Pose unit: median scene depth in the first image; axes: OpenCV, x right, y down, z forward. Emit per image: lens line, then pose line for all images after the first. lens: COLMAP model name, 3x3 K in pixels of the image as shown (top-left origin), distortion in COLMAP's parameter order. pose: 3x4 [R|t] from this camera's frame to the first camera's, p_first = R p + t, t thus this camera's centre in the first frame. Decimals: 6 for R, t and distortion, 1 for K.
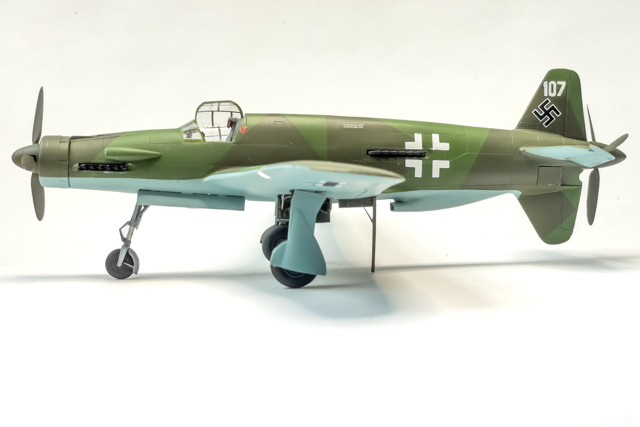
lens RADIAL K [[964.7, 0, 320.0], [0, 964.7, 213.5], [0, 0, 1]] dist [-0.001199, 0.003252]
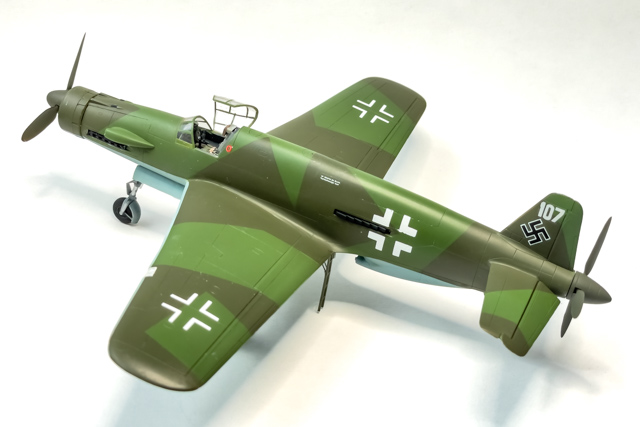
lens RADIAL K [[964.7, 0, 320.0], [0, 964.7, 213.5], [0, 0, 1]] dist [-0.001199, 0.003252]
pose [[0.888145, 0.359970, -0.285691, 0.312524], [-0.188549, 0.852348, 0.487804, -0.530386], [0.419103, -0.379374, 0.824881, 0.178201]]
